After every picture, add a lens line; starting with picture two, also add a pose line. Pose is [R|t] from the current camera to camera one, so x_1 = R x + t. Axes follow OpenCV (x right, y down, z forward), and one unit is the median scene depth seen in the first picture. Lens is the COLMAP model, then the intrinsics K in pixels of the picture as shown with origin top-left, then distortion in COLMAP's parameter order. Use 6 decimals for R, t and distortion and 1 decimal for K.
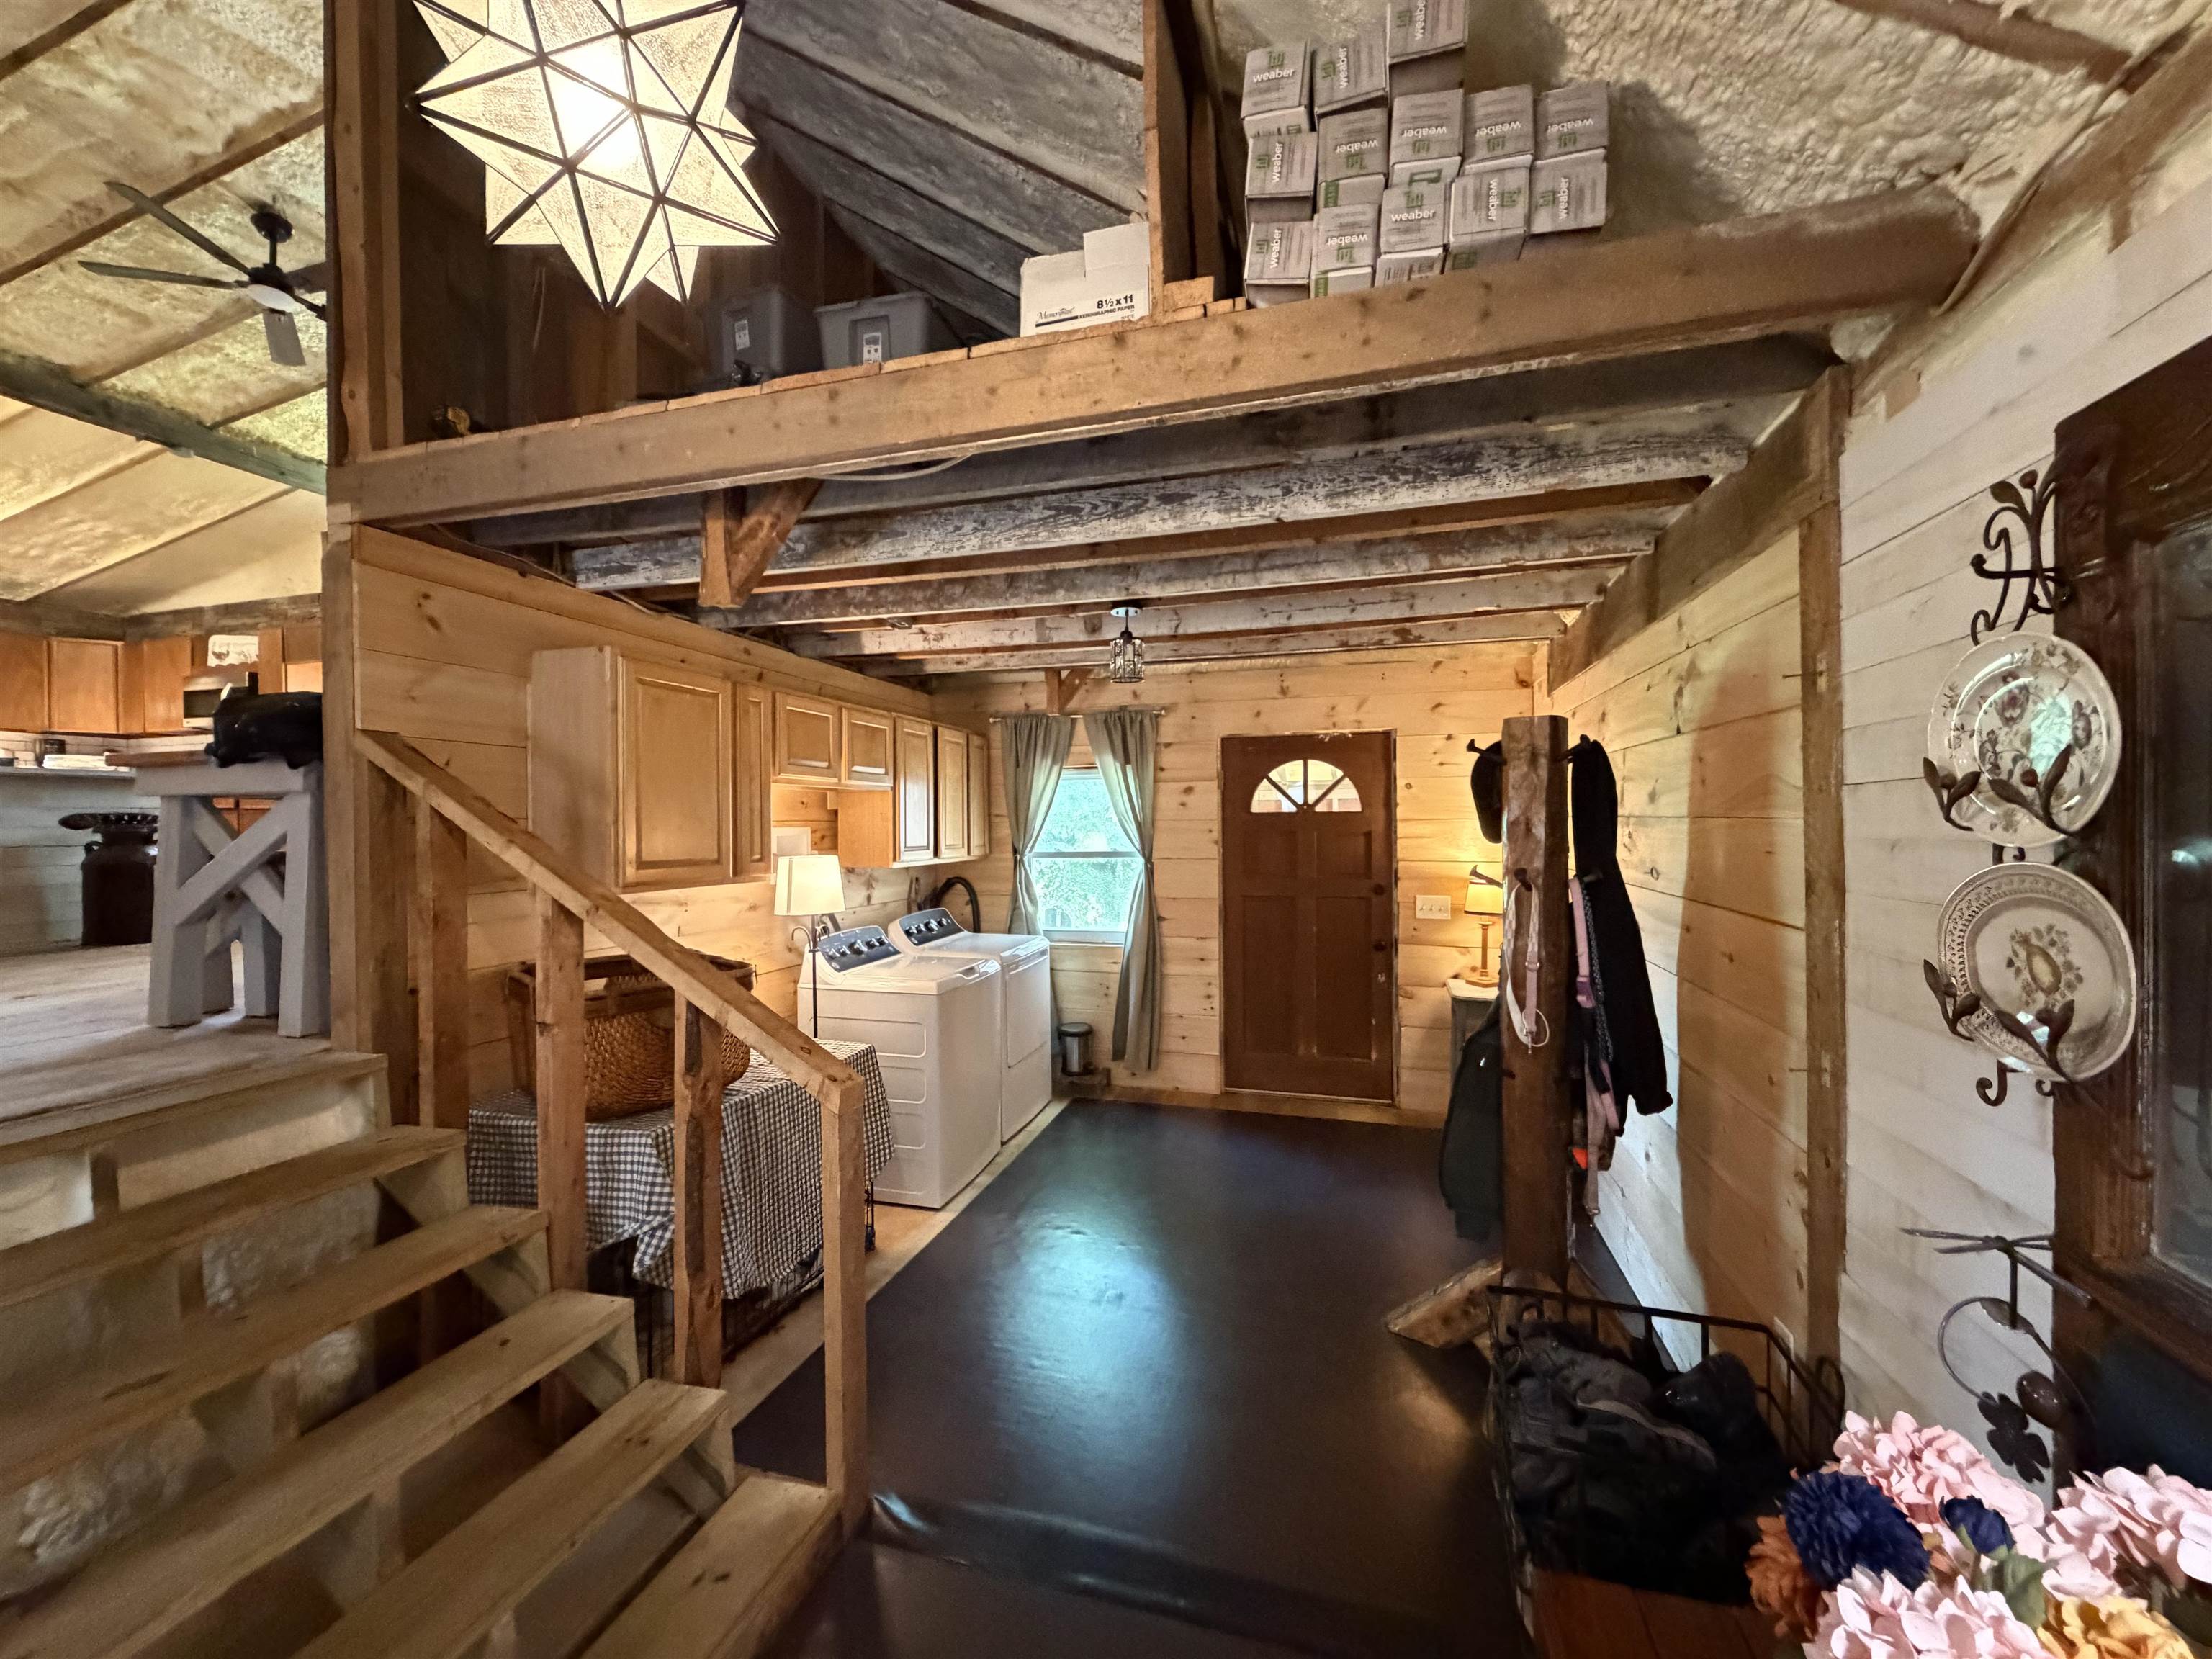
lens RADIAL K [[882.0, 0, 1098.2], [0, 882.0, 827.3], [0, 0, 1]] dist [0.001642, -0.000044]
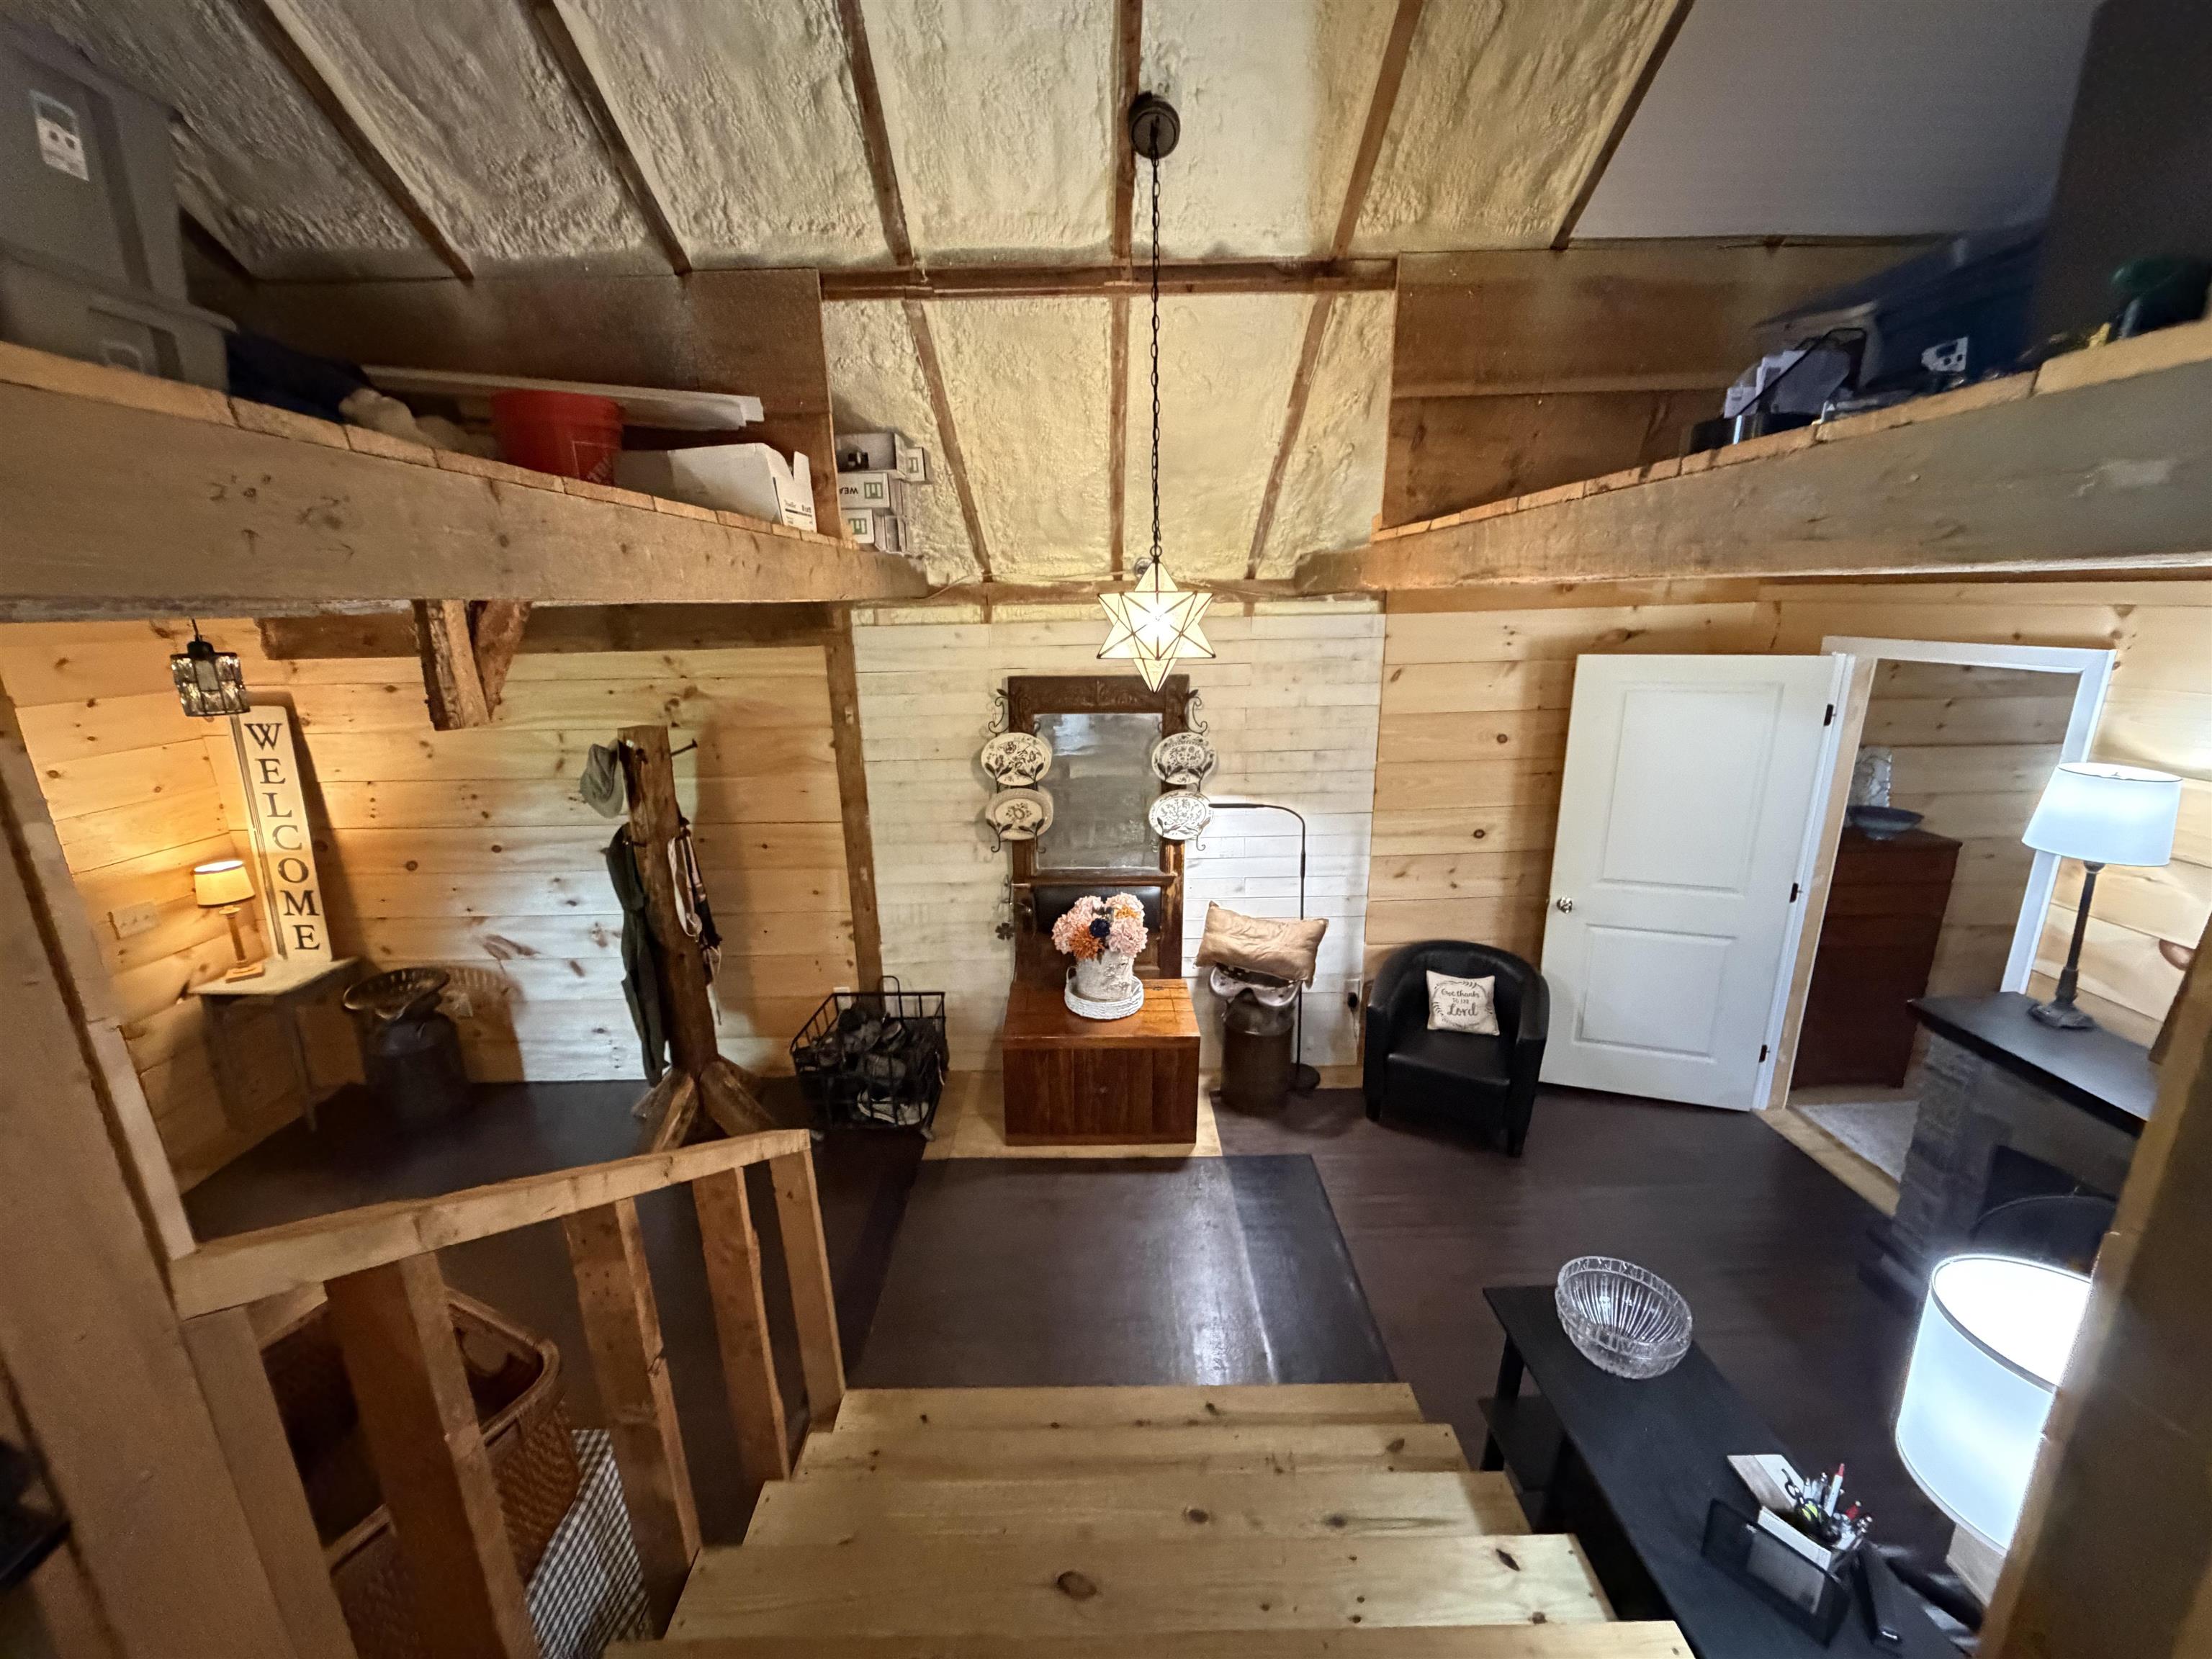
lens RADIAL K [[882.0, 0, 1093.8], [0, 882.0, 826.1], [0, 0, 1]] dist [0.001642, -0.000044]
pose [[-0.290376, -0.231120, 0.928582, -0.975951], [0.026913, 0.968038, 0.249356, -0.273239], [-0.956534, 0.097398, -0.274875, 0.616893]]
